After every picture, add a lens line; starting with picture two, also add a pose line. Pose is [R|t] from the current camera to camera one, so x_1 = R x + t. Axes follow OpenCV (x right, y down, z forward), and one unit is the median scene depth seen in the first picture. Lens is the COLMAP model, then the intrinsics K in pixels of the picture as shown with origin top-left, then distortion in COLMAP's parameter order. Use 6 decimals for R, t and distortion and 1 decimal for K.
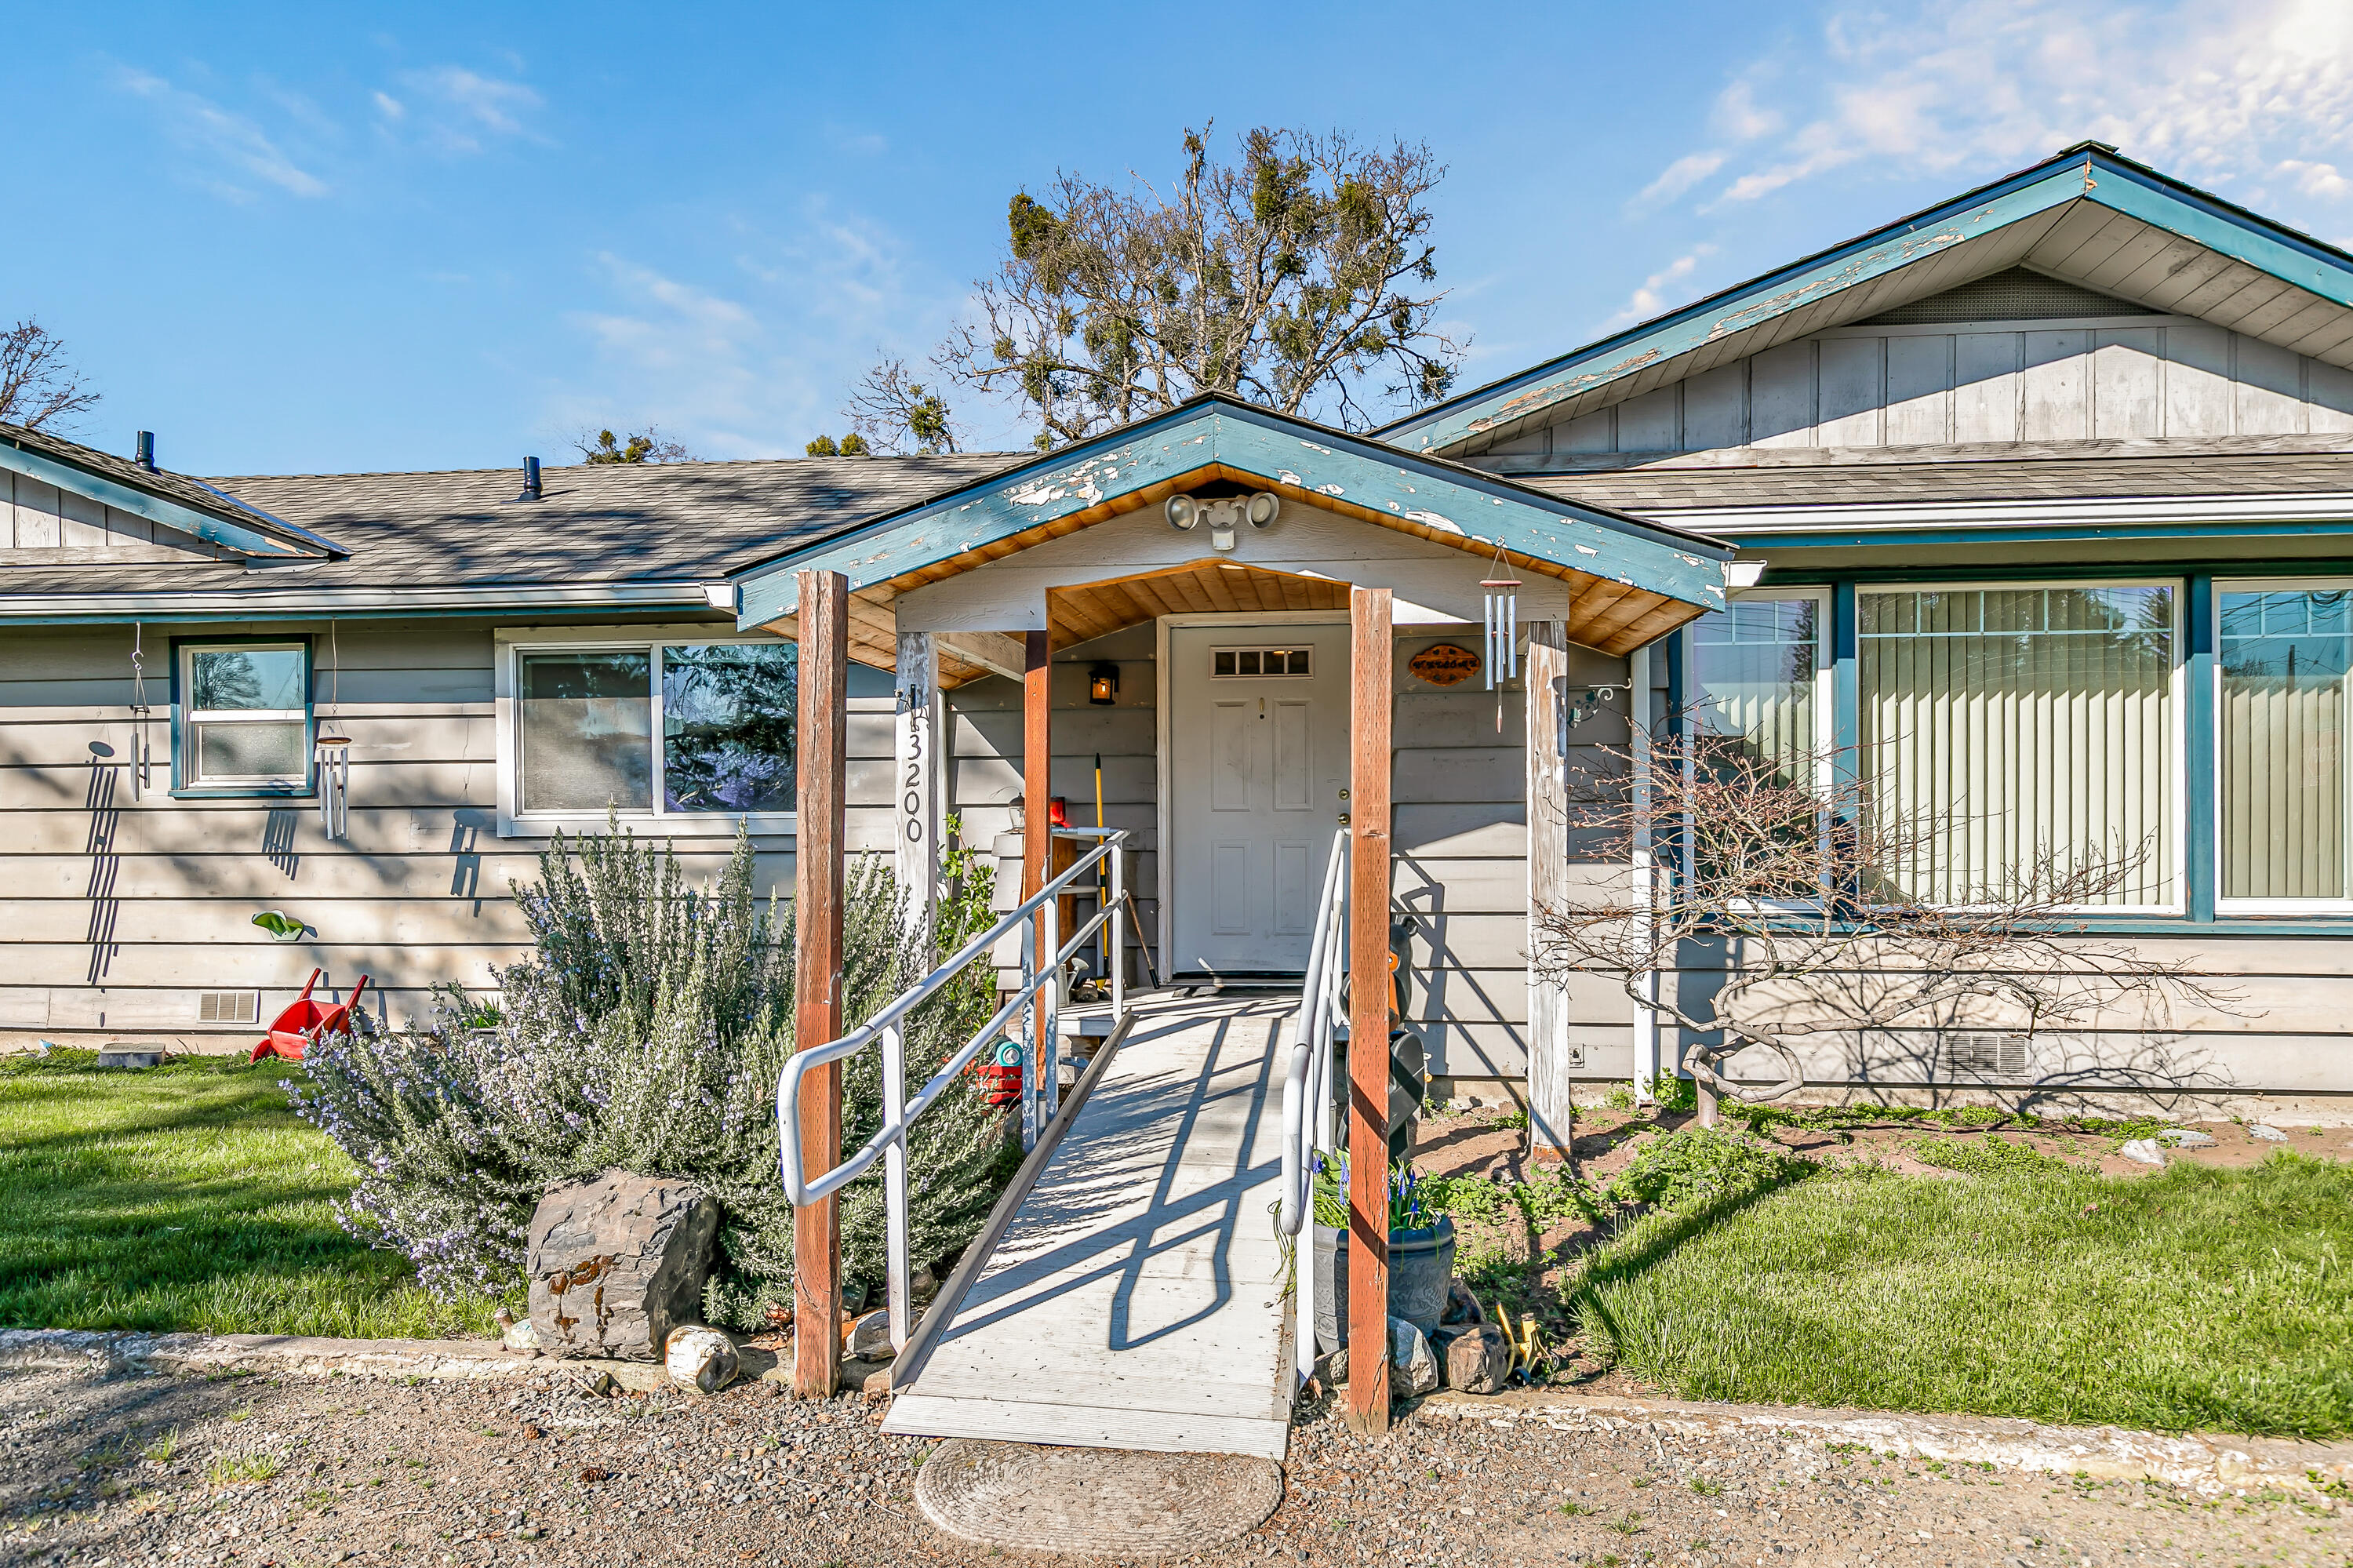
lens RADIAL K [[1540.0, 0, 1175.0], [0, 1540.0, 819.7], [0, 0, 1]] dist [0.005048, -0.000001]
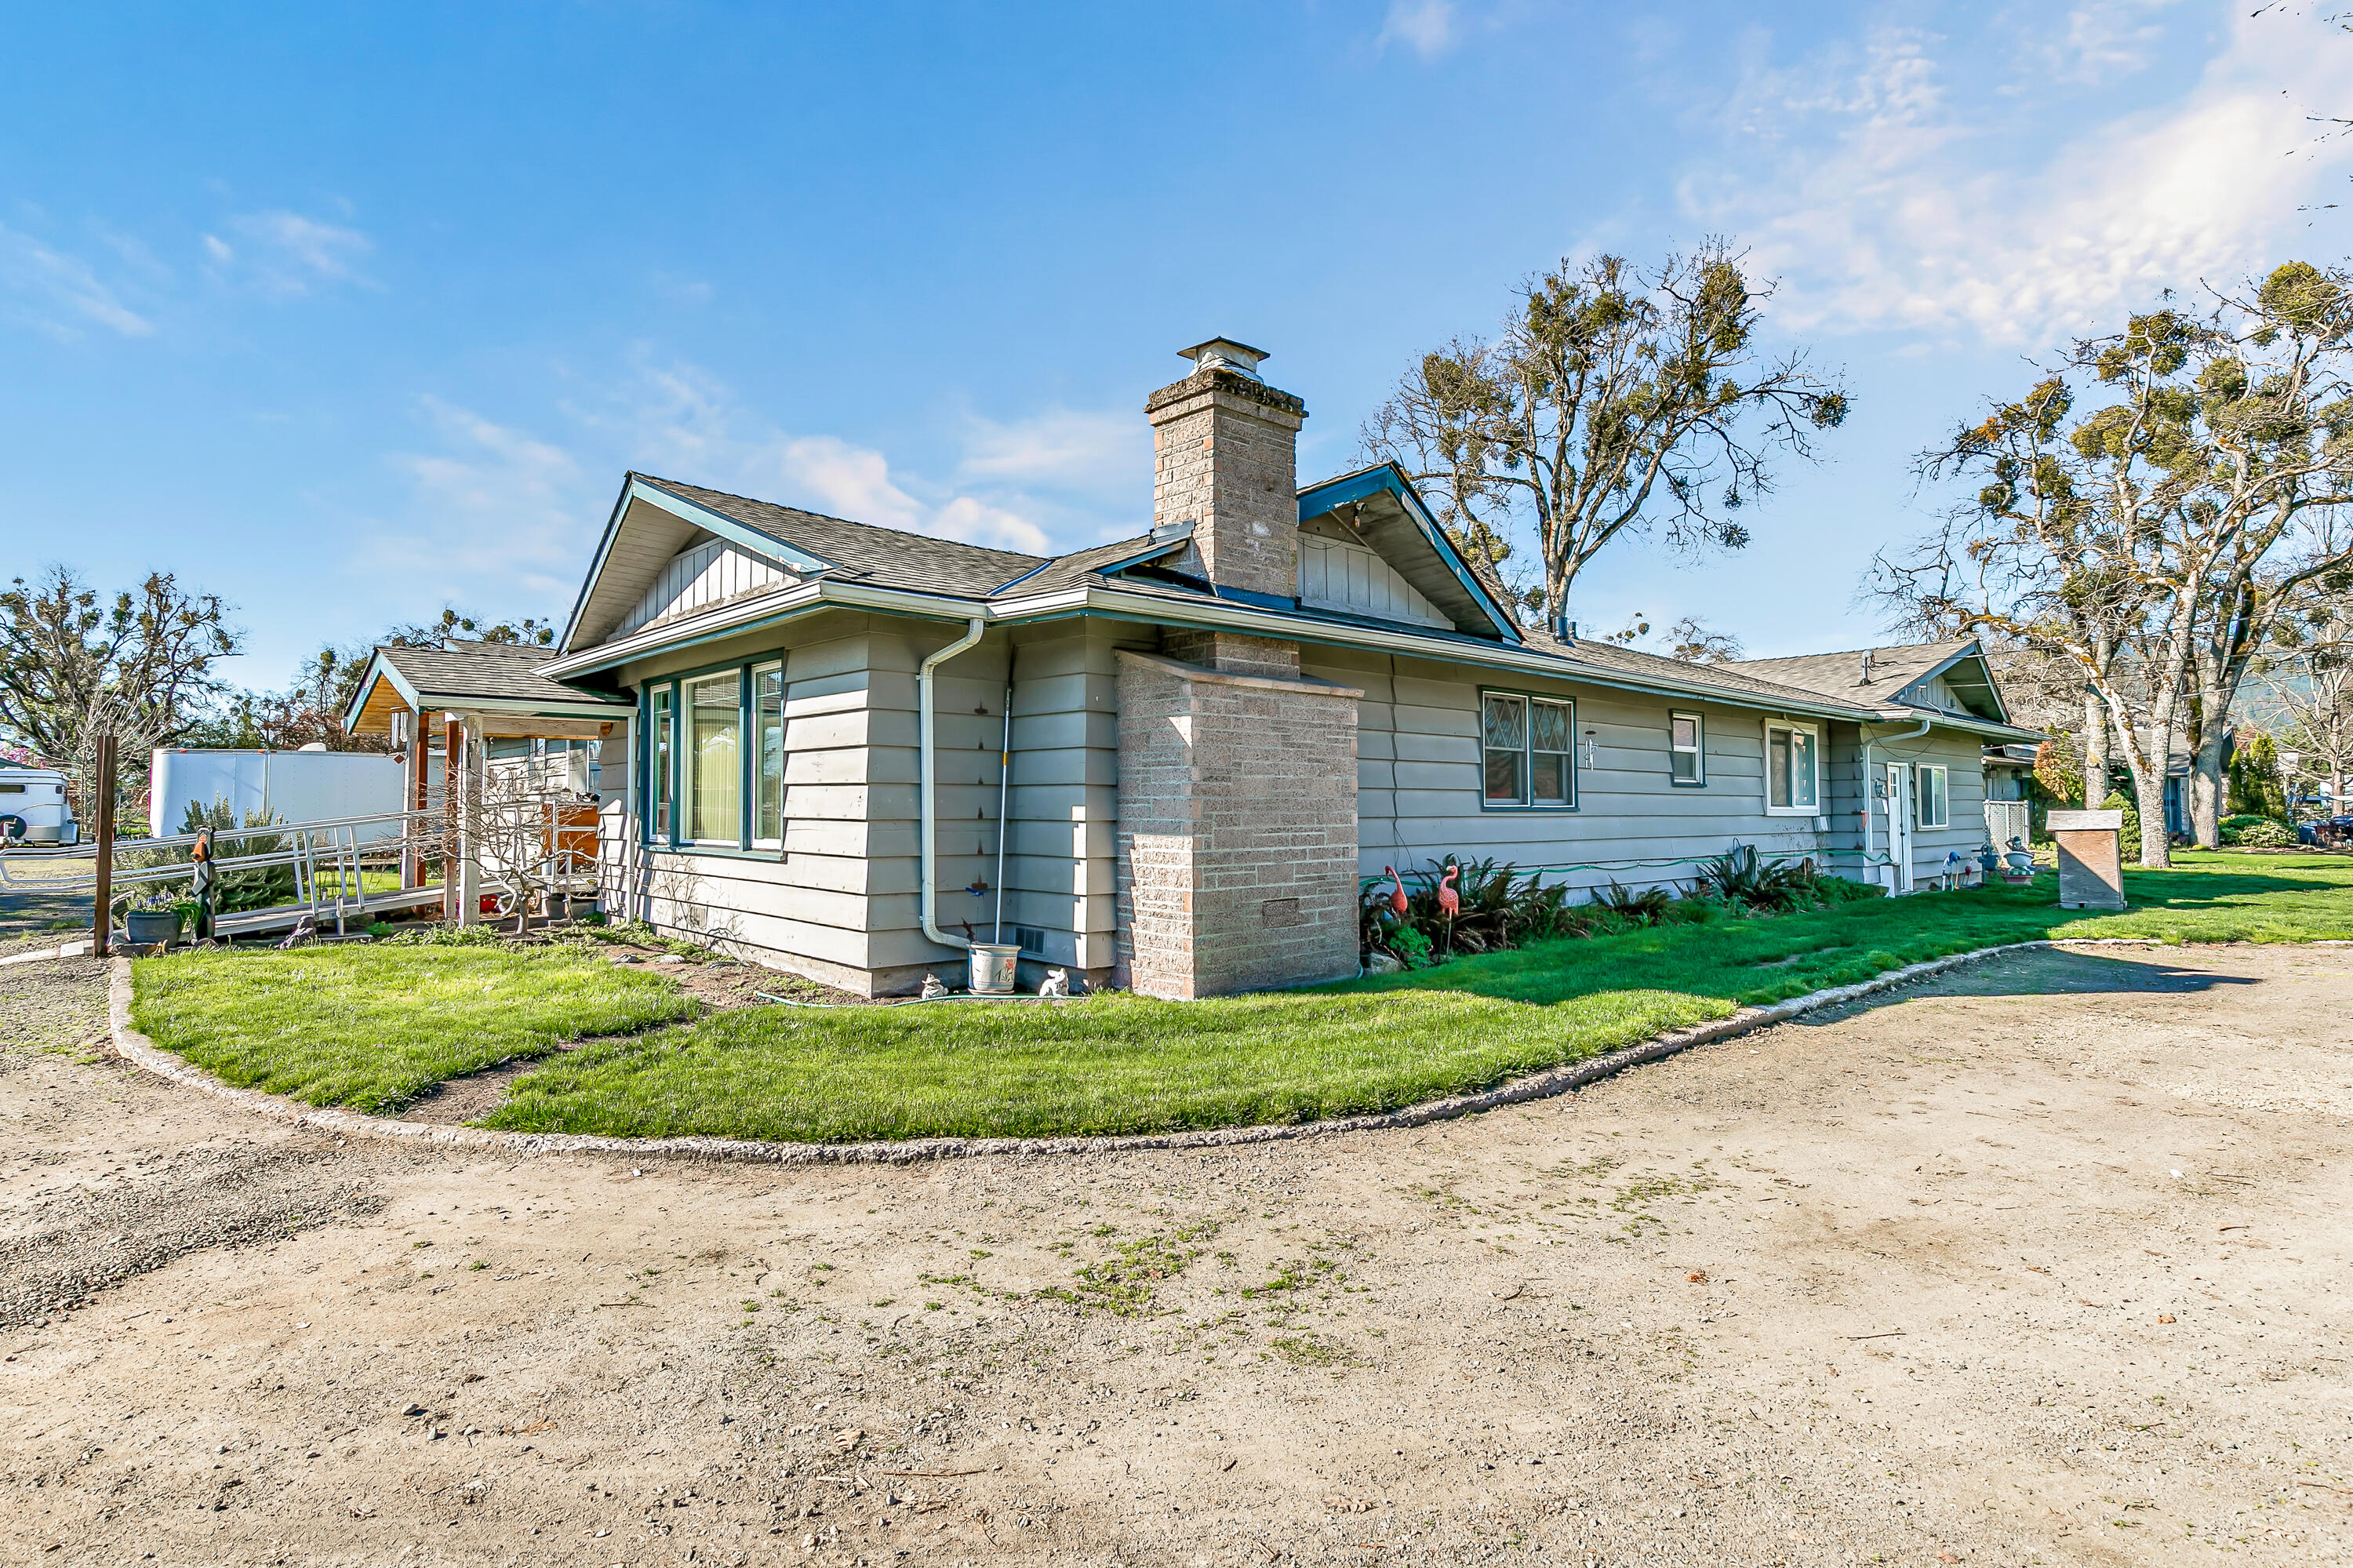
lens RADIAL K [[1081.2, 0, 1074.7], [0, 1081.2, 767.9], [0, 0, 1]] dist [0.010876, -0.000383]
pose [[0.753245, -0.019608, -0.657448, 1.355800], [0.000553, 0.999574, -0.029178, 0.003079], [0.657740, 0.021615, 0.752935, 0.208139]]
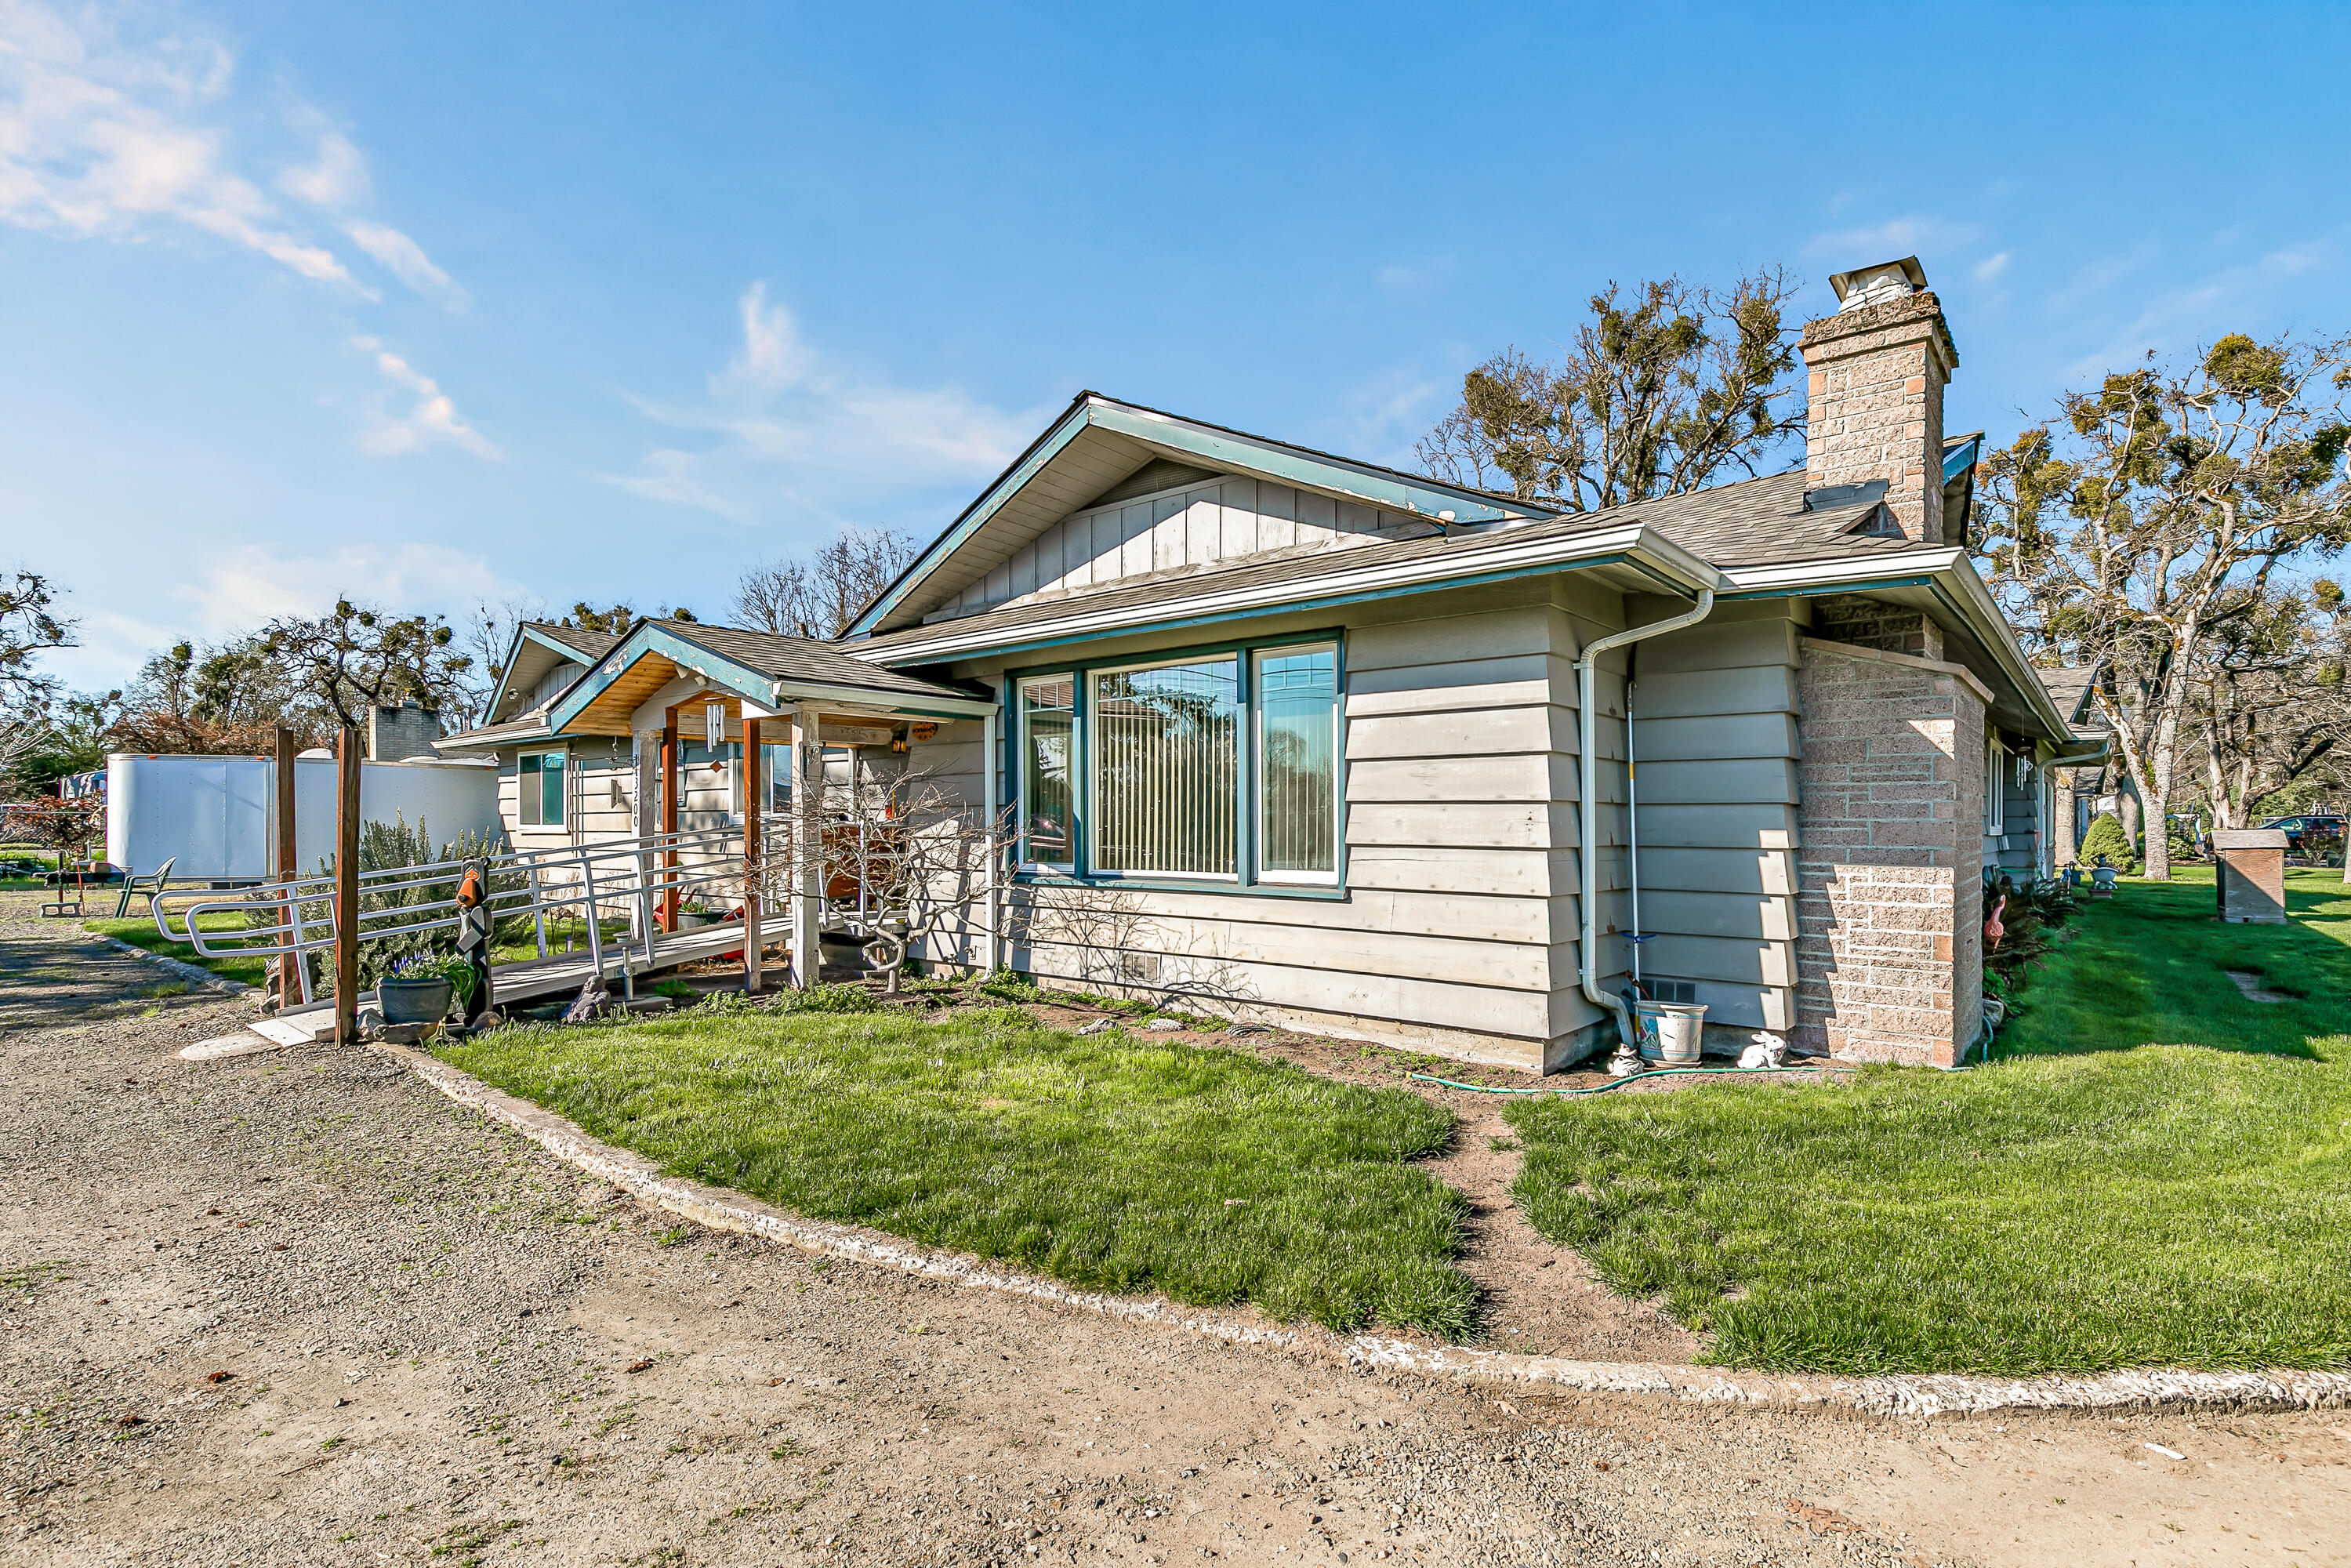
lens RADIAL K [[1079.6, 0, 1172.4], [0, 1079.6, 816.9], [0, 0, 1]] dist [0.008795, -0.000361]
pose [[0.845208, 0.000290, -0.534437, 0.860080], [-0.000183, 1.000000, 0.000254, 0.000042], [0.534437, -0.000117, 0.845208, 0.072599]]
